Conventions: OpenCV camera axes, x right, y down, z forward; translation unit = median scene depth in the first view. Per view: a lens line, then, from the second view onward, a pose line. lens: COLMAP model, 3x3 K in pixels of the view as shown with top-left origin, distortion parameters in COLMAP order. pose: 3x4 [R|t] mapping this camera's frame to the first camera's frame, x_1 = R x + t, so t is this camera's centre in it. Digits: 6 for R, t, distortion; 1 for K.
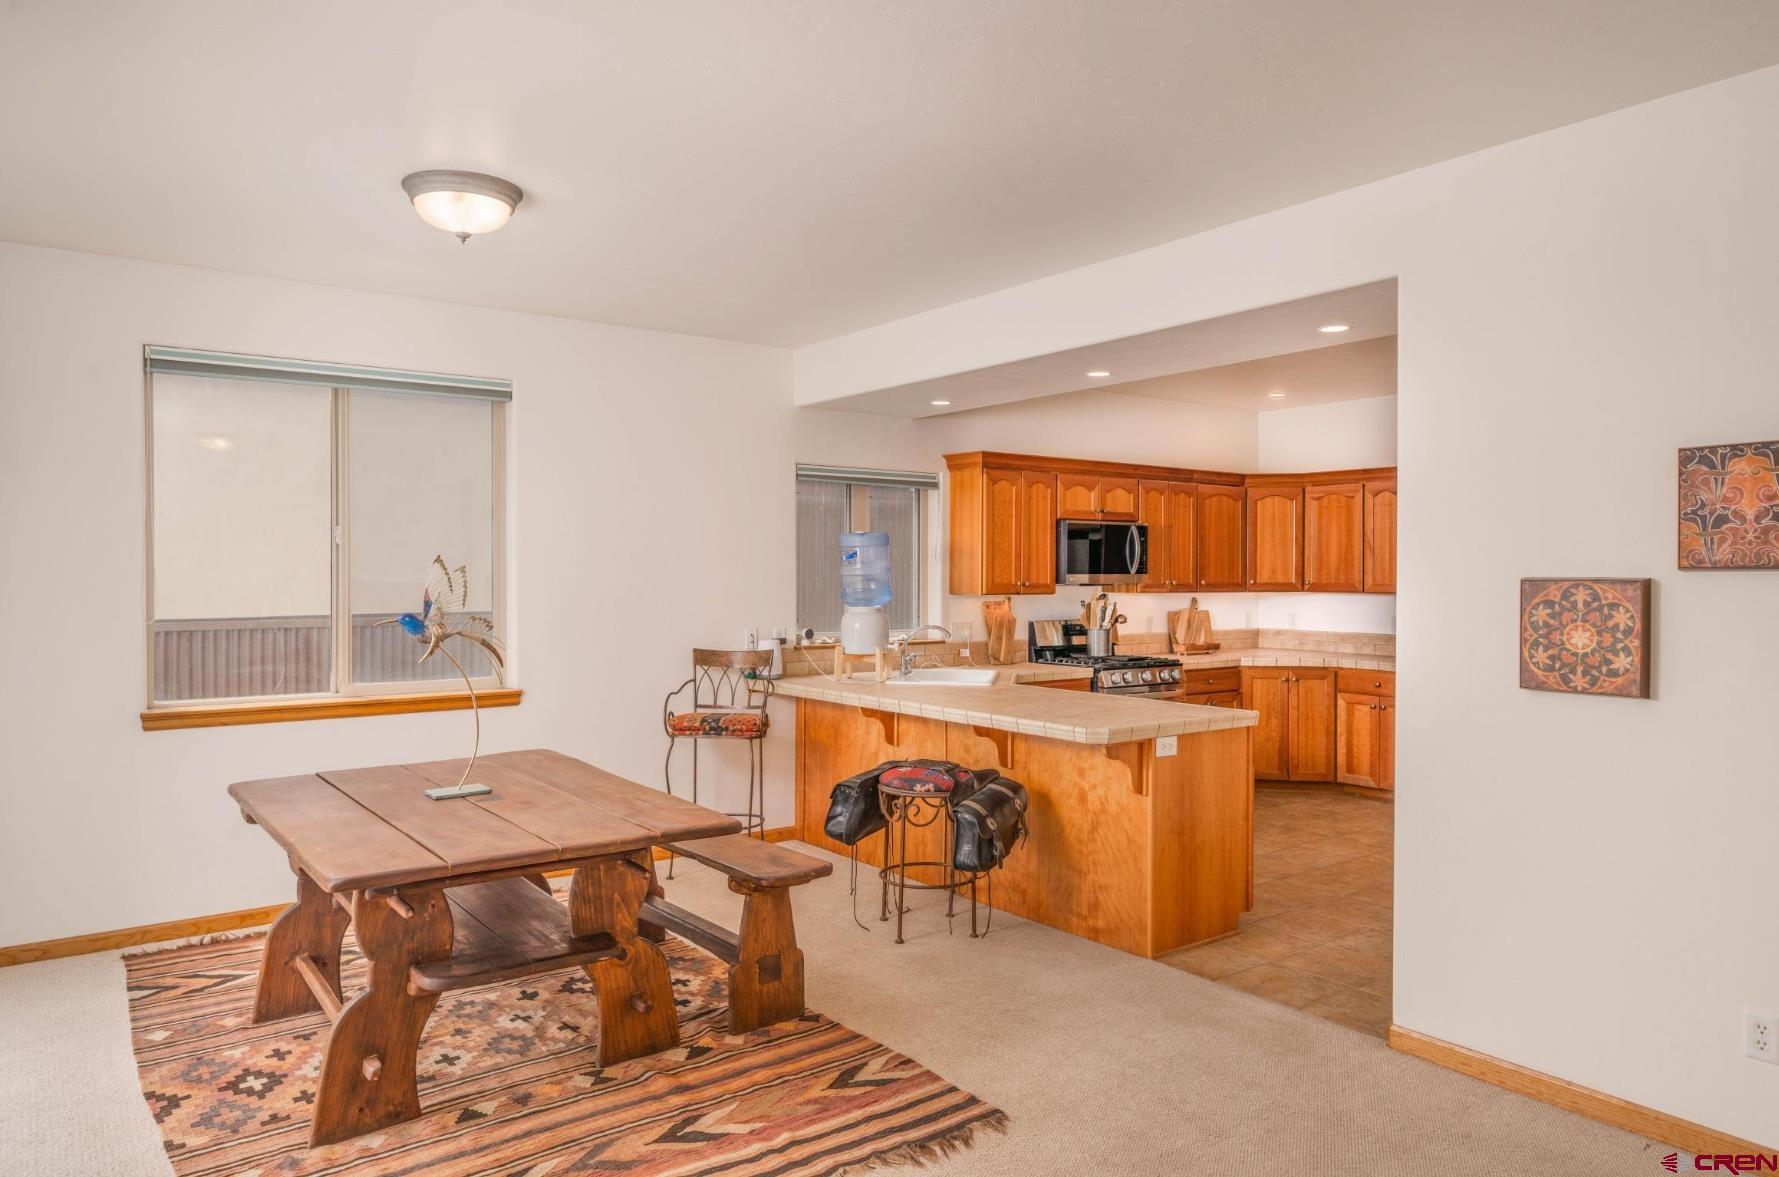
lens RADIAL K [[1151.9, 0, 879.8], [0, 1151.9, 583.0], [0, 0, 1]] dist [0.002415, -0.000259]
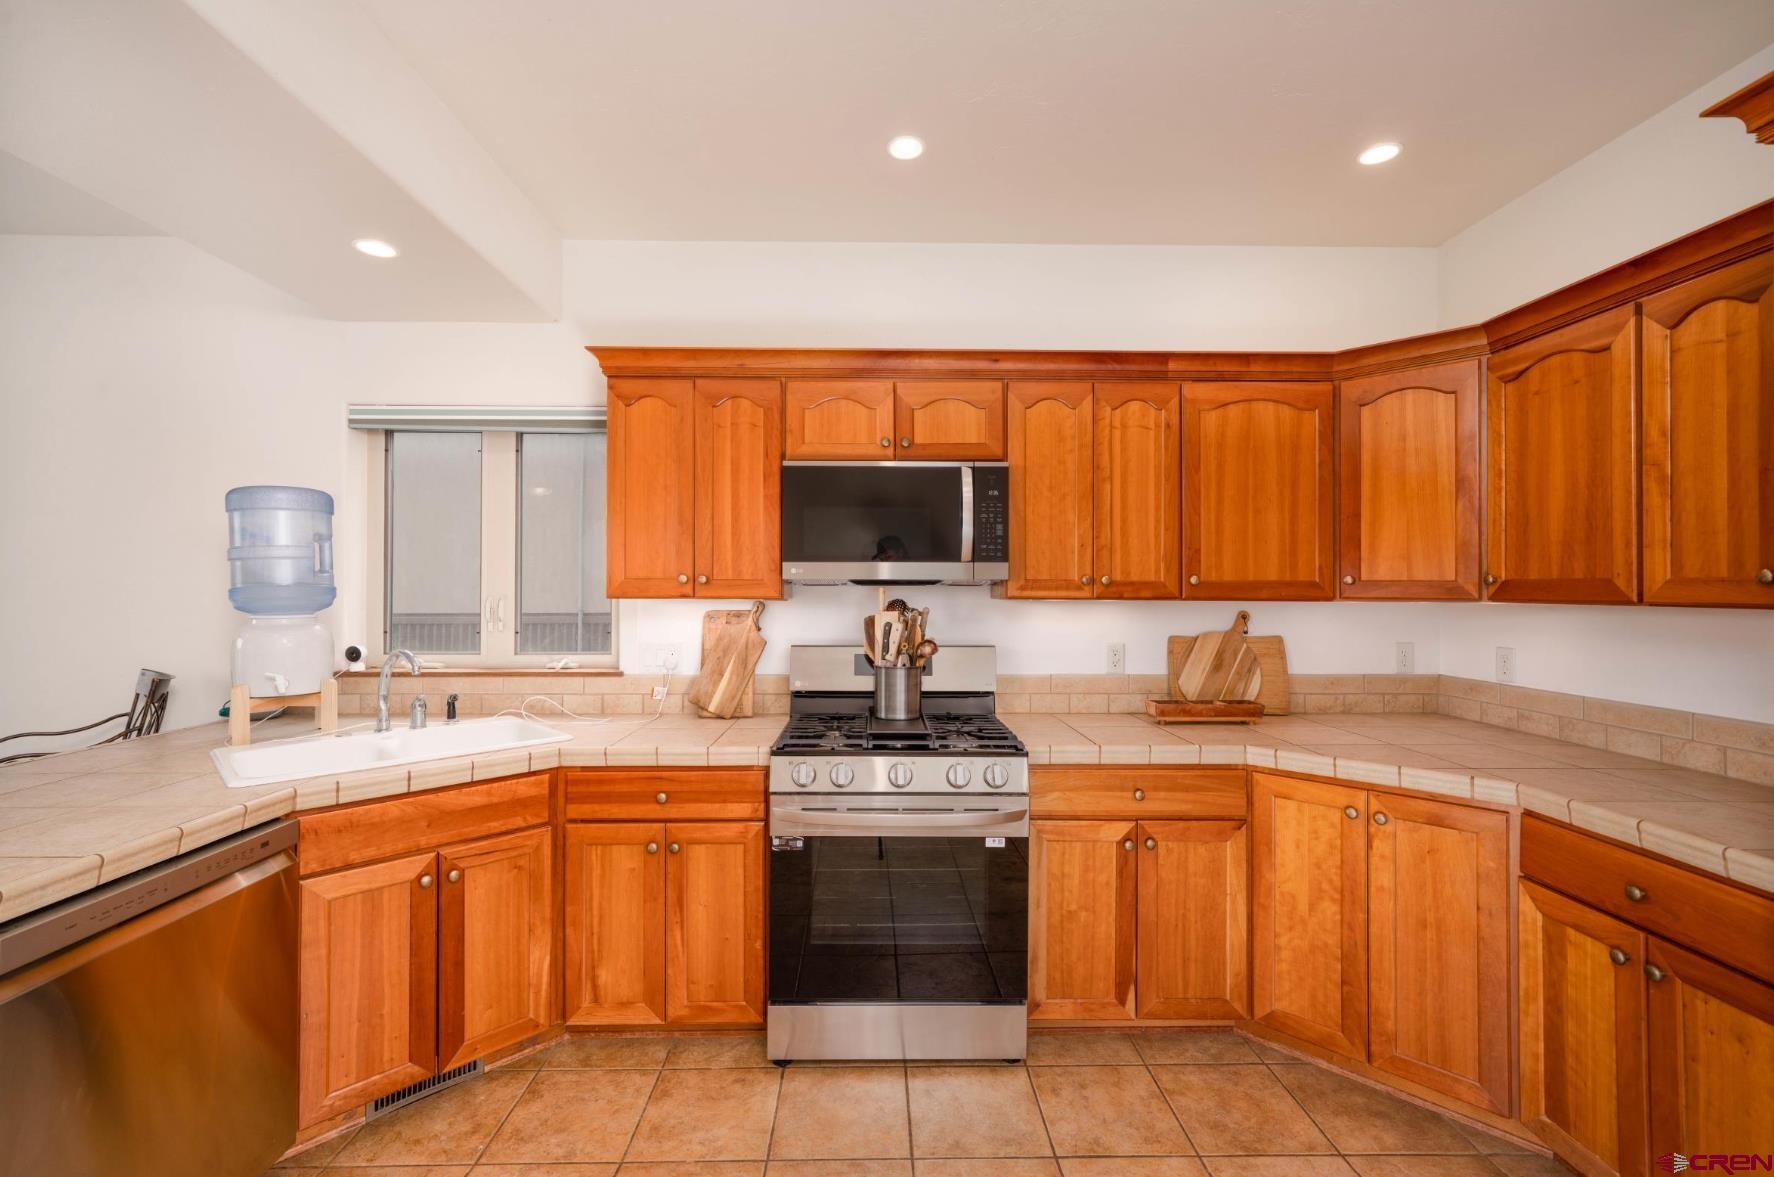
lens RADIAL K [[748.8, 0, 882.0], [0, 748.8, 585.0], [0, 0, 1]] dist [0.002465, 0.001144]
pose [[0.813573, -0.003573, -0.581452, 0.373879], [-0.005502, 0.999889, -0.013841, 0.007167], [0.581437, 0.014460, 0.813463, 0.691346]]
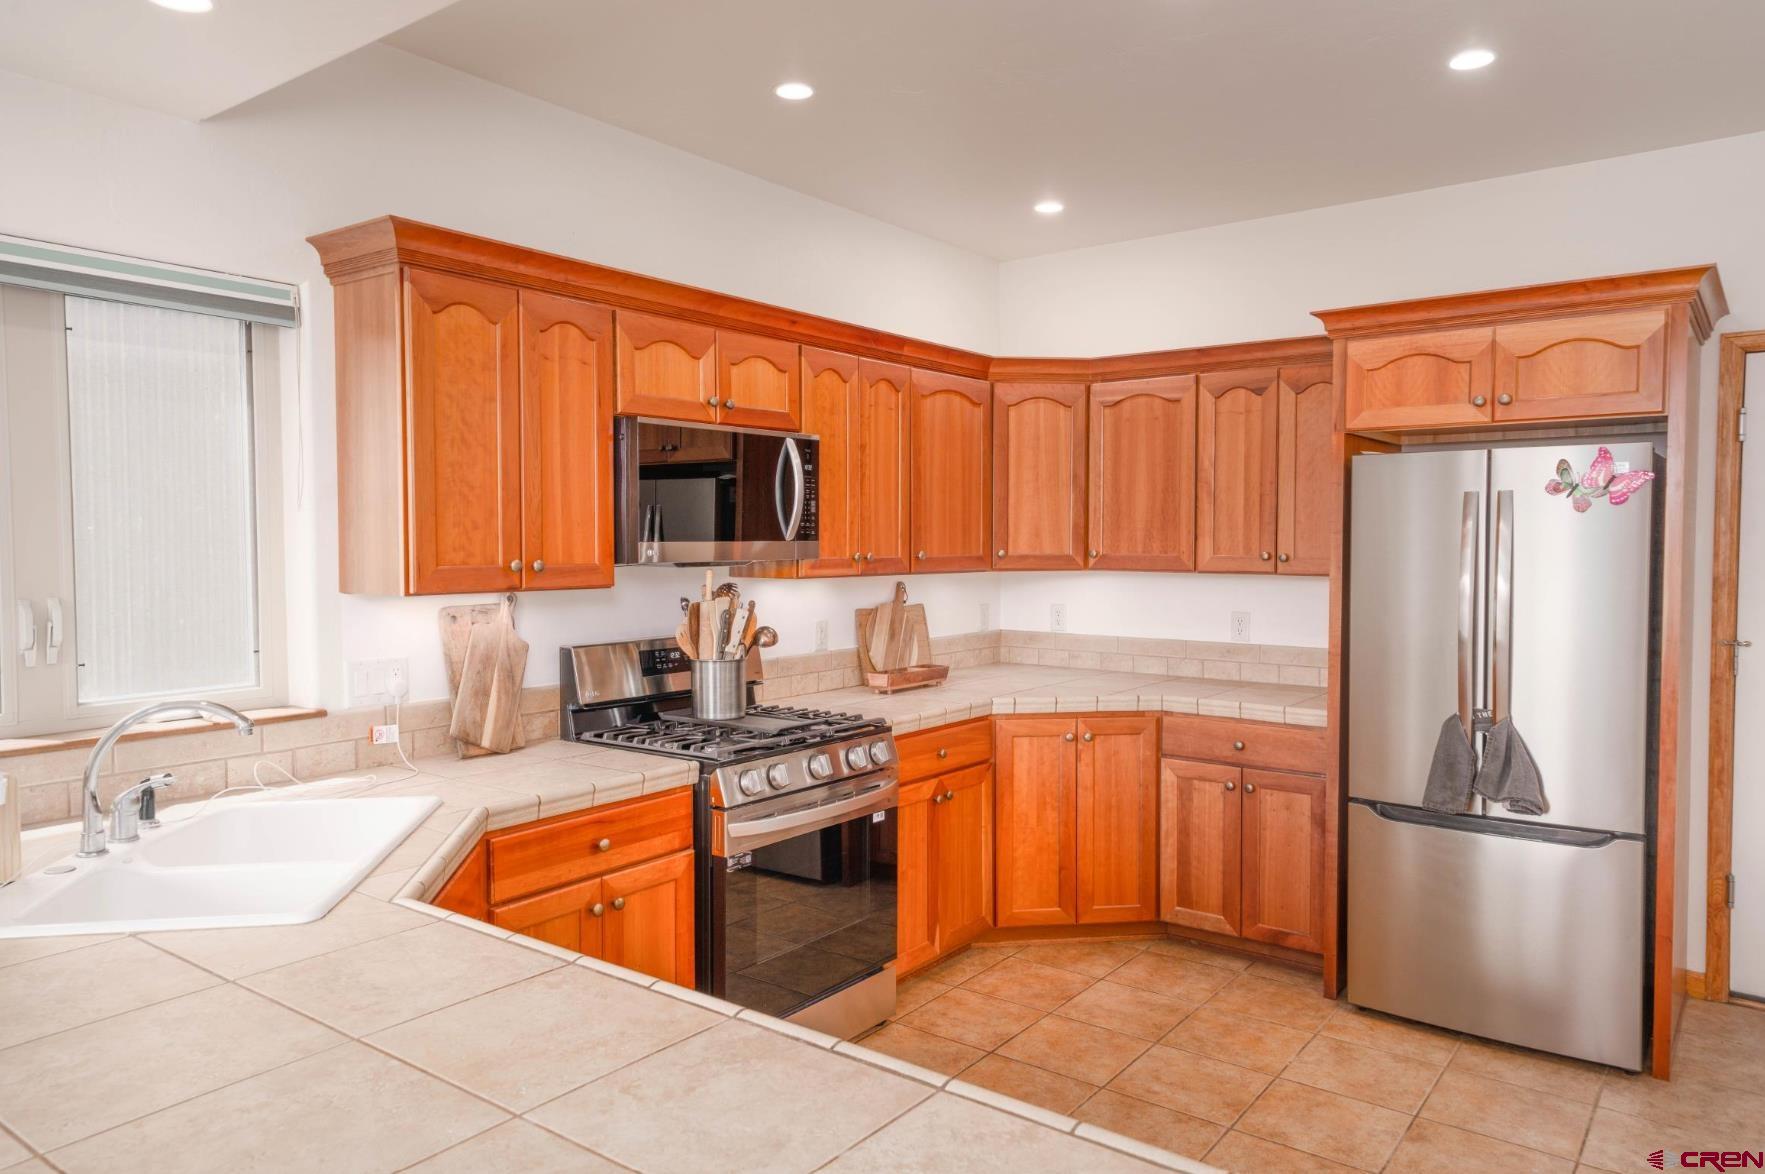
lens RADIAL K [[1169.2, 0, 876.9], [0, 1169.2, 589.0], [0, 0, 1]] dist [0.041770, 0.000381]
pose [[0.960217, -0.015410, 0.278831, 0.116343], [0.005197, 0.999290, 0.037327, -0.005562], [-0.279208, -0.034393, 0.959615, 0.512219]]
